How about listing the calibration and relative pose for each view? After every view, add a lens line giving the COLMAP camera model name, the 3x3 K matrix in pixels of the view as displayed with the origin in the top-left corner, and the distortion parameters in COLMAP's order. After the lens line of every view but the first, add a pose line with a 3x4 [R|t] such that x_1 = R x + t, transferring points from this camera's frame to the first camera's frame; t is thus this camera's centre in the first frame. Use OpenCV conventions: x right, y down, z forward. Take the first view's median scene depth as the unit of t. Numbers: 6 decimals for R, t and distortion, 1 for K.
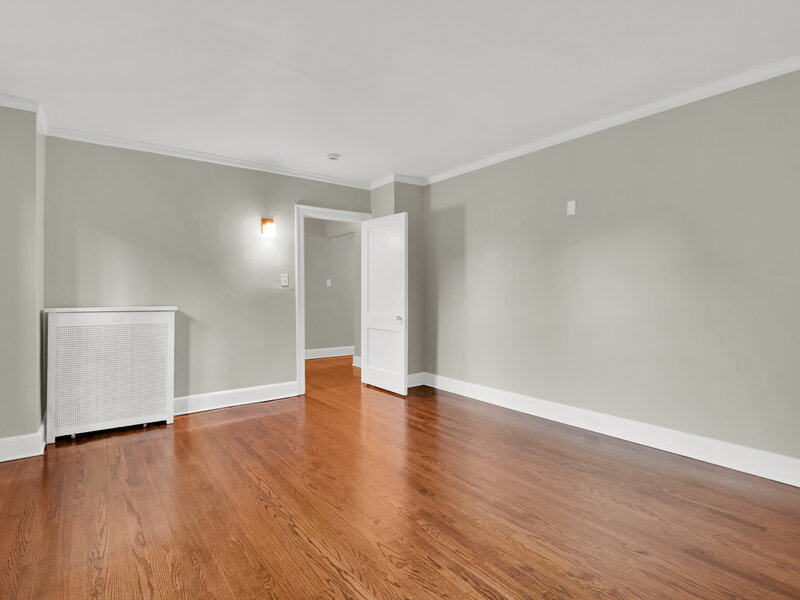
lens RADIAL K [[410.4, 0, 397.2], [0, 410.4, 299.5], [0, 0, 1]] dist [-0.001335, -0.001963]
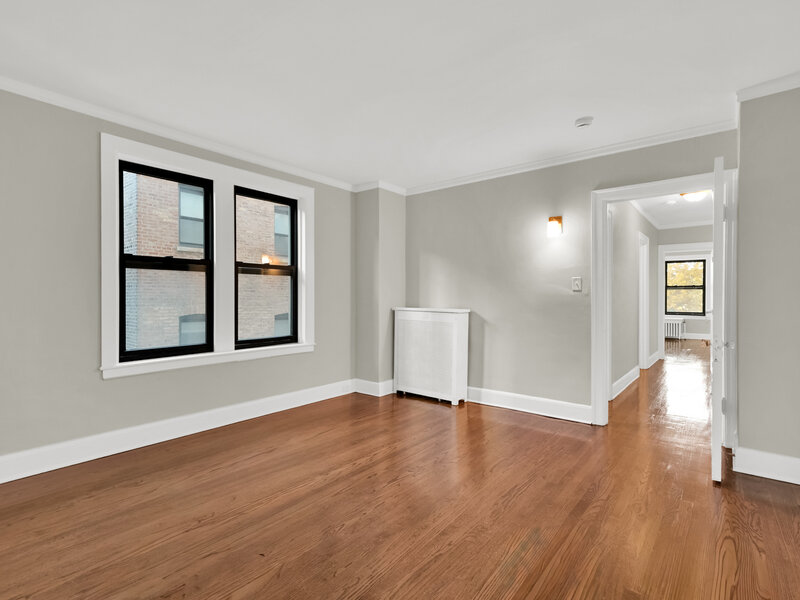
lens RADIAL K [[410.4, 0, 398.8], [0, 410.4, 304.4], [0, 0, 1]] dist [-0.001335, -0.001963]
pose [[0.258946, 0.025145, -0.965564, 0.529461], [-0.017586, 0.999618, 0.021315, -0.017906], [0.965732, 0.011460, 0.259289, 0.483016]]
